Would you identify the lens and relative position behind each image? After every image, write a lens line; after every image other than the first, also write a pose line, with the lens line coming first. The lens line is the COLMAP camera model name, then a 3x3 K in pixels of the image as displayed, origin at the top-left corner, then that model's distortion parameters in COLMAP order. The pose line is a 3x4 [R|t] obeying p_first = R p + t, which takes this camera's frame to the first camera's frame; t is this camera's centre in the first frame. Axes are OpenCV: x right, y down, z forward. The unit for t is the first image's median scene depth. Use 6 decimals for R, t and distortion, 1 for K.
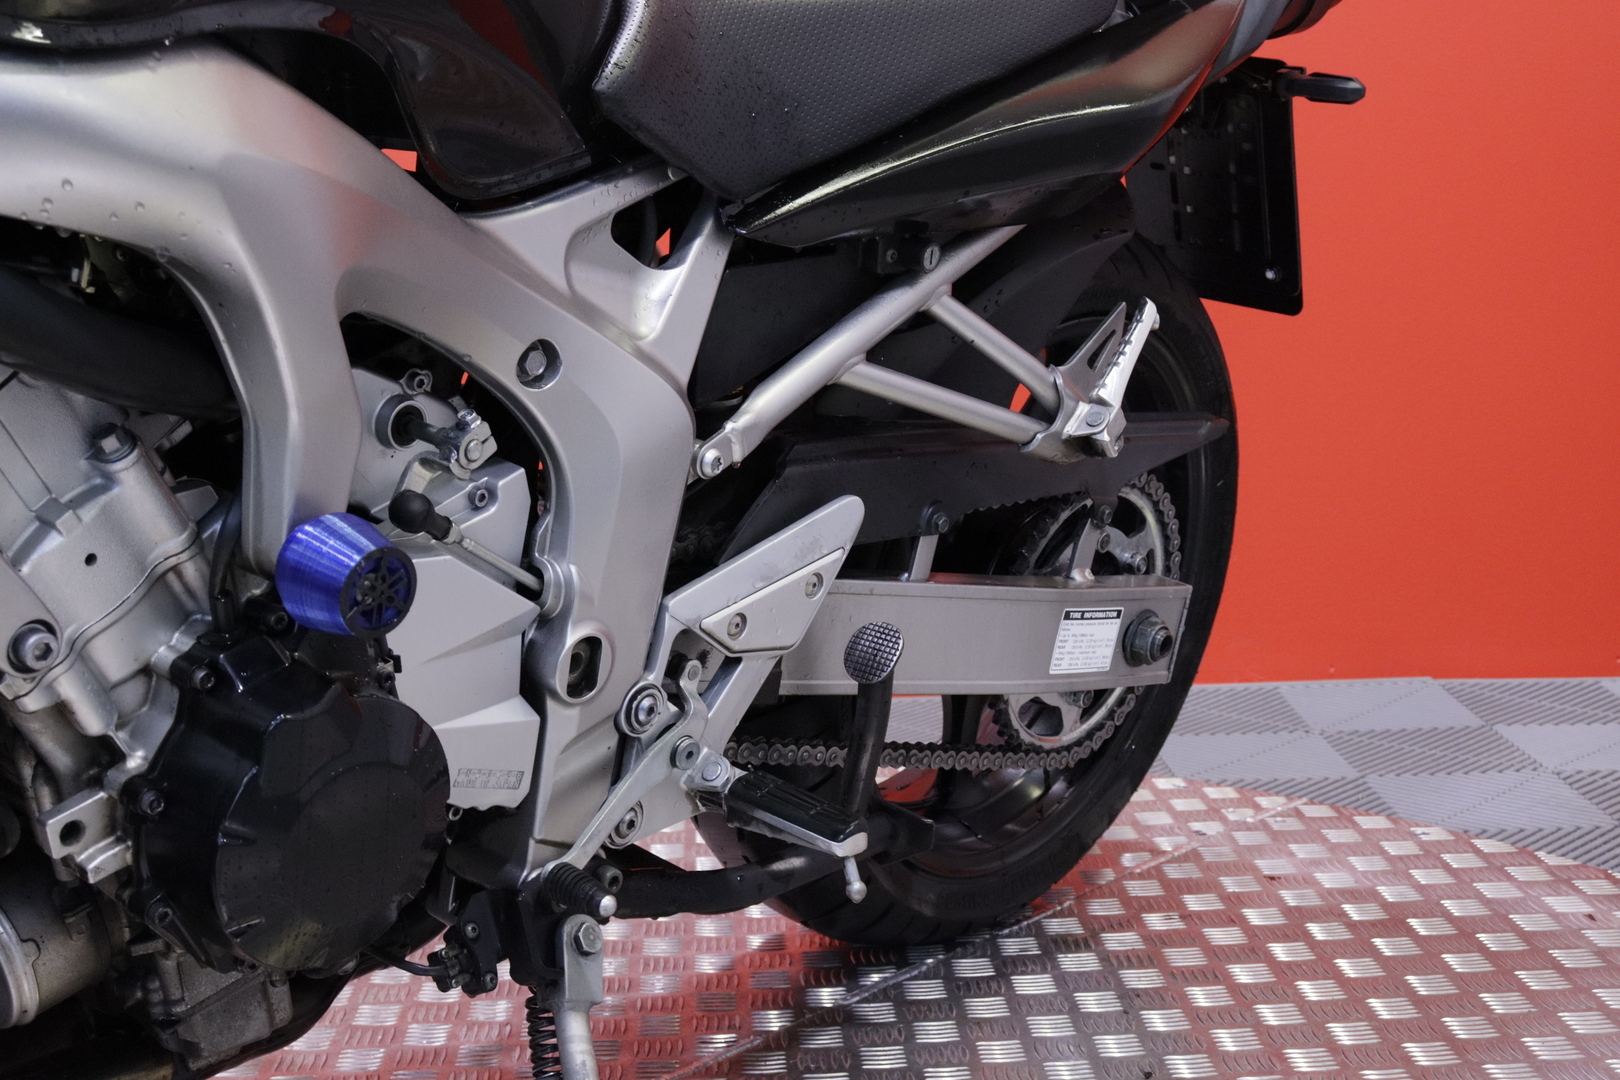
lens RADIAL K [[2257.4, 0, 808.7], [0, 2257.4, 554.5], [0, 0, 1]] dist [0.028624, 0.000000]
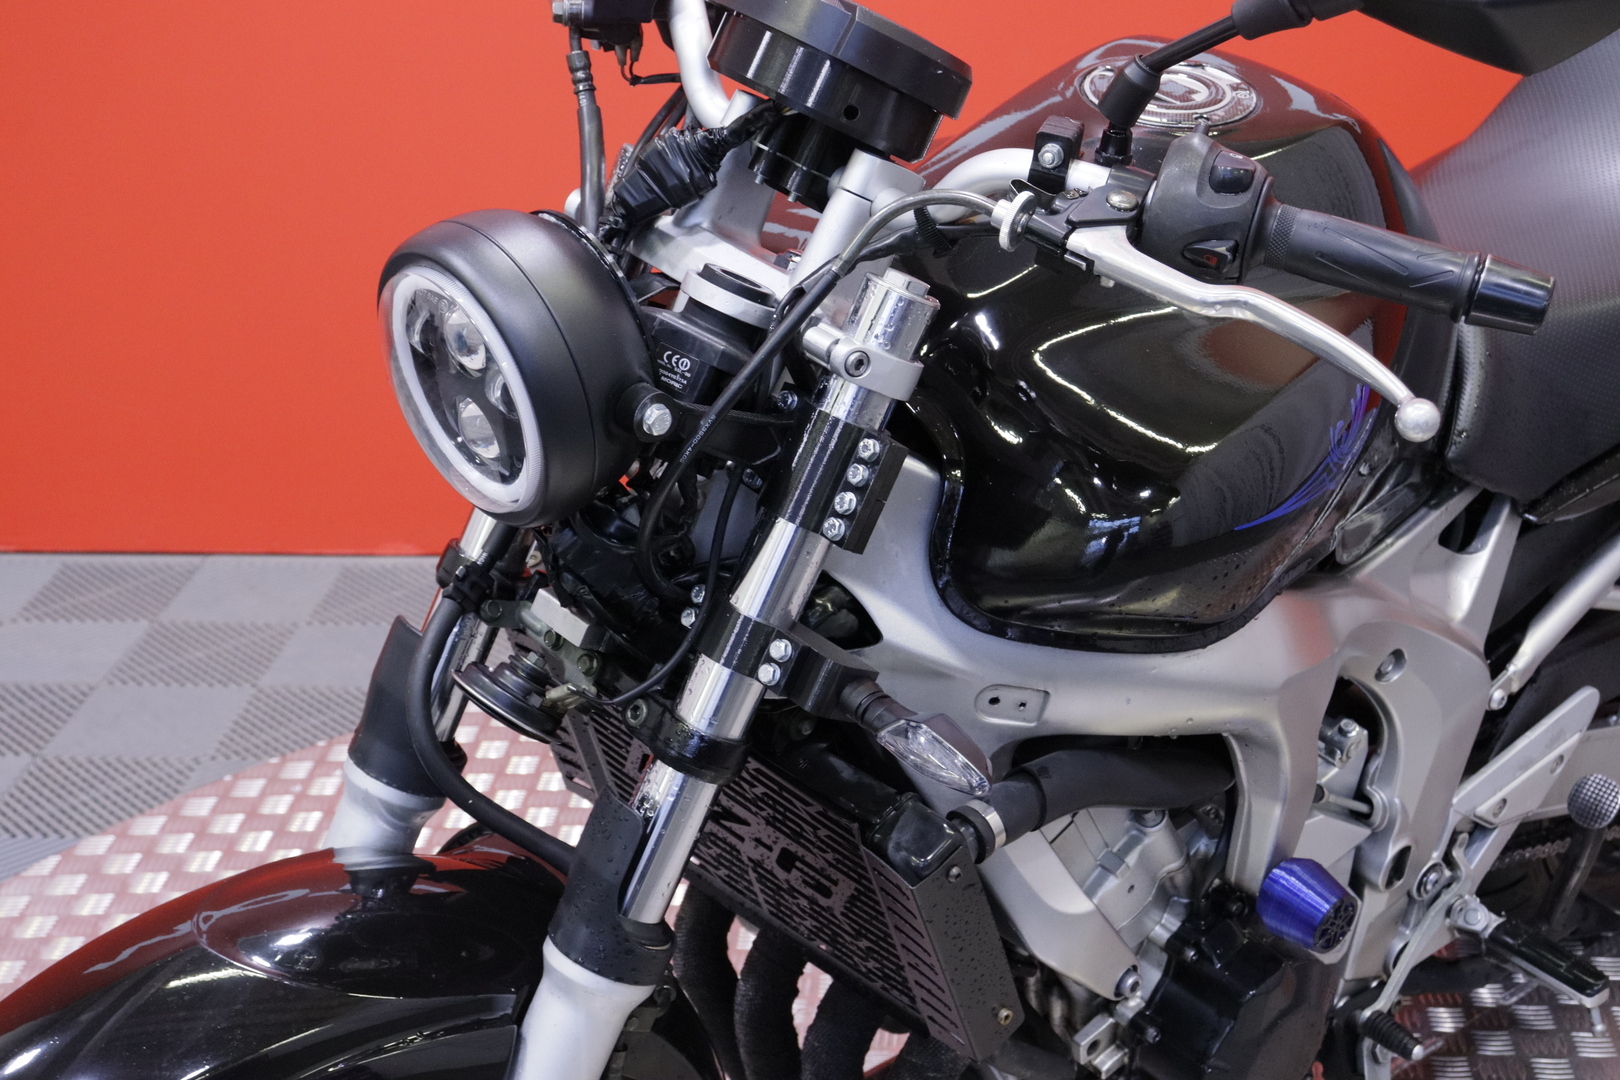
lens RADIAL K [[2591.4, 0, 771.2], [0, 2591.4, 543.3], [0, 0, 1]] dist [0.124197, 0.000000]
pose [[0.990810, 0.035723, -0.130457, -0.263634], [-0.007756, 0.977912, 0.208874, -0.439017], [0.135037, -0.205943, 0.969202, -0.469516]]
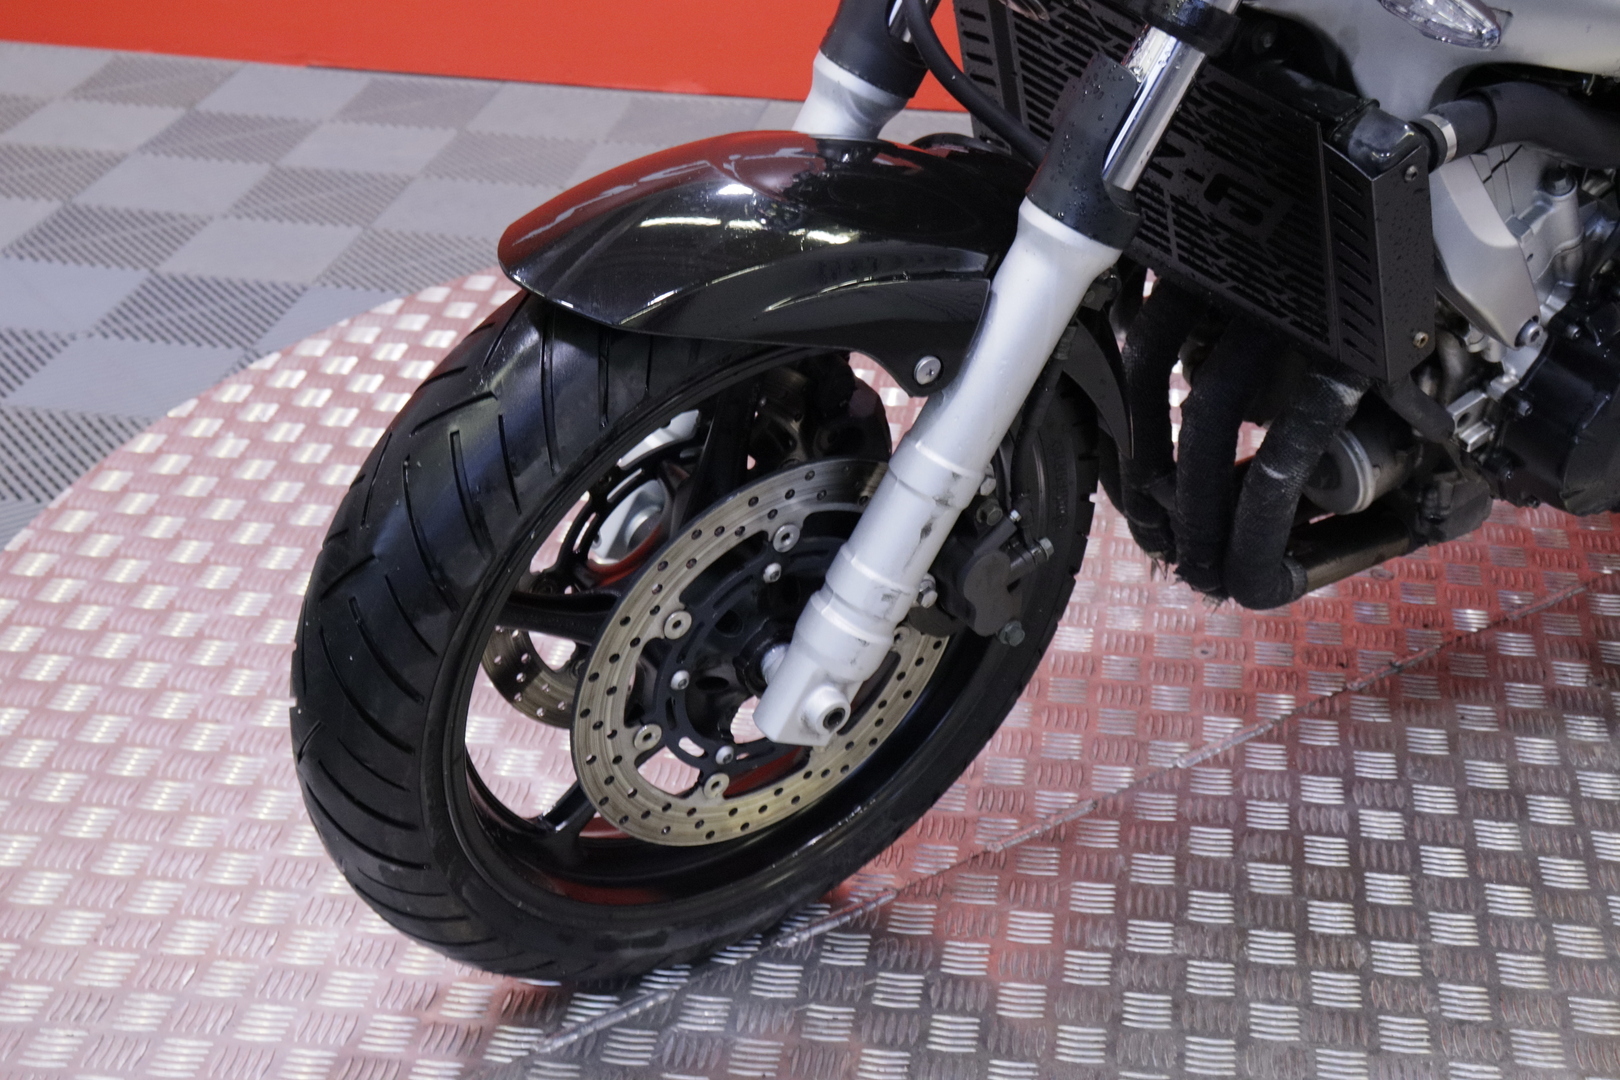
lens RADIAL K [[2503.5, 0, 805.4], [0, 2503.5, 543.3], [0, 0, 1]] dist [0.172665, 0.000000]
pose [[0.980333, 0.125334, -0.152445, -0.399672], [-0.072463, 0.947094, 0.312670, -0.246541], [0.183568, -0.295474, 0.937549, -0.583460]]
